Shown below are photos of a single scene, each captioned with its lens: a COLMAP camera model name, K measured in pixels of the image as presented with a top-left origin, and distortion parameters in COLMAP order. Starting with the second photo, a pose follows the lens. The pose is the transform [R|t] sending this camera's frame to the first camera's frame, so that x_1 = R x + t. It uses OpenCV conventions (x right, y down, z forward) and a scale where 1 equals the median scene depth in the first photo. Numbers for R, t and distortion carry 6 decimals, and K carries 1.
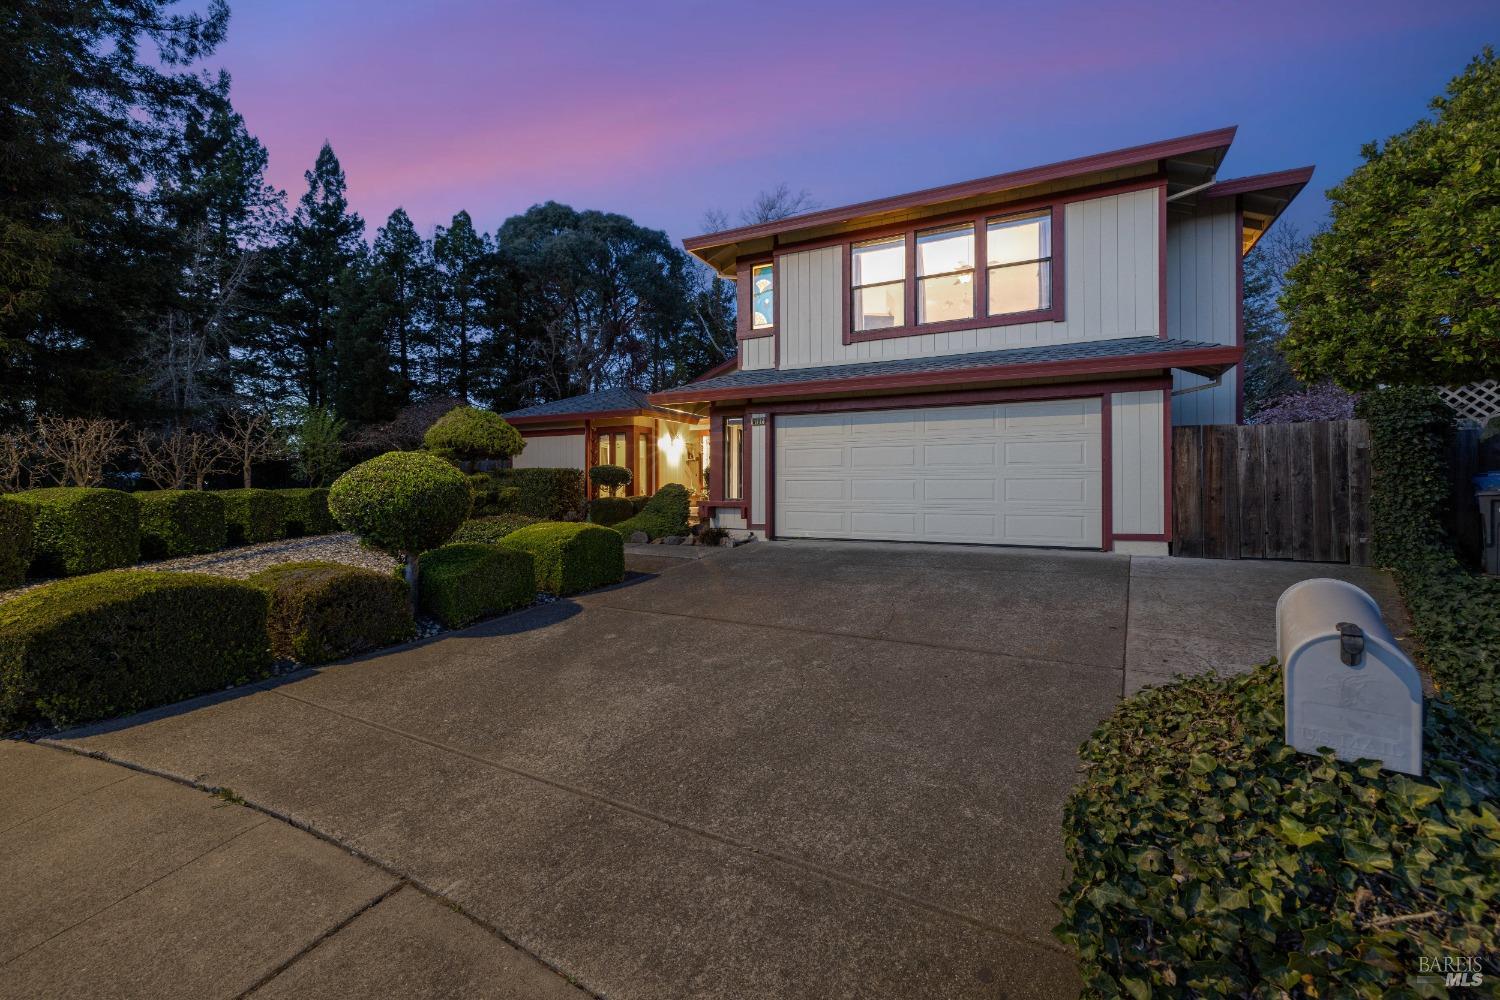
lens RADIAL K [[635.9, 0, 737.8], [0, 635.9, 492.1], [0, 0, 1]] dist [-0.000763, -0.000274]
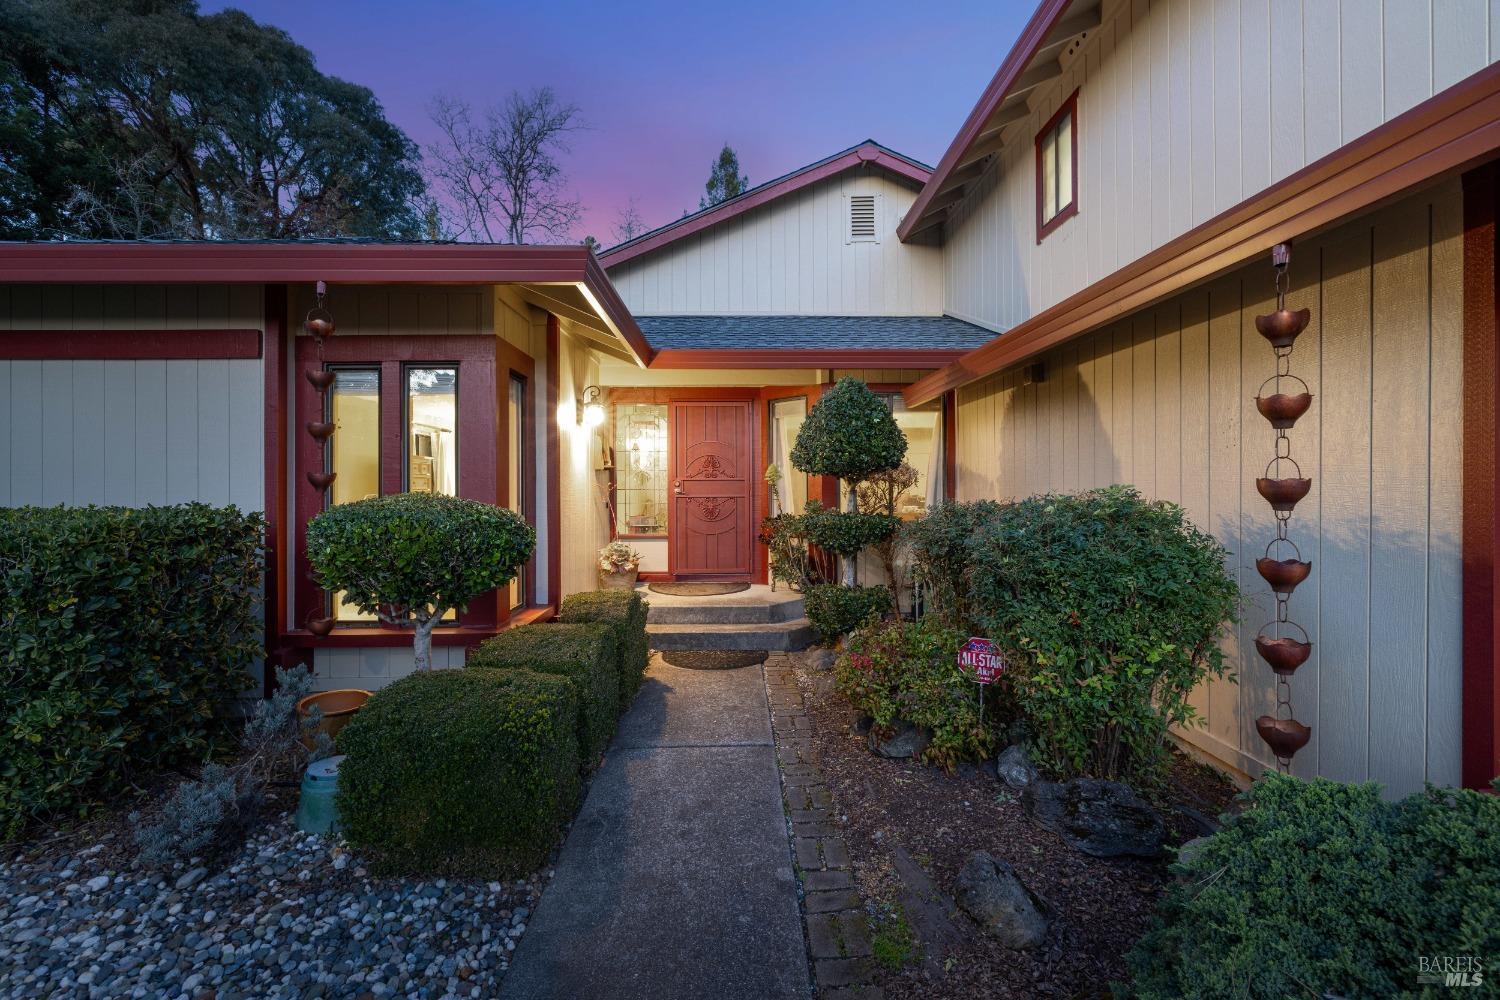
lens RADIAL K [[635.9, 0, 737.8], [0, 635.9, 492.1], [0, 0, 1]] dist [-0.000763, -0.000274]
pose [[0.895800, -0.005147, 0.444427, -0.325463], [0.003297, 0.999982, 0.004936, -0.073479], [-0.444444, -0.002957, 0.895802, 1.235175]]
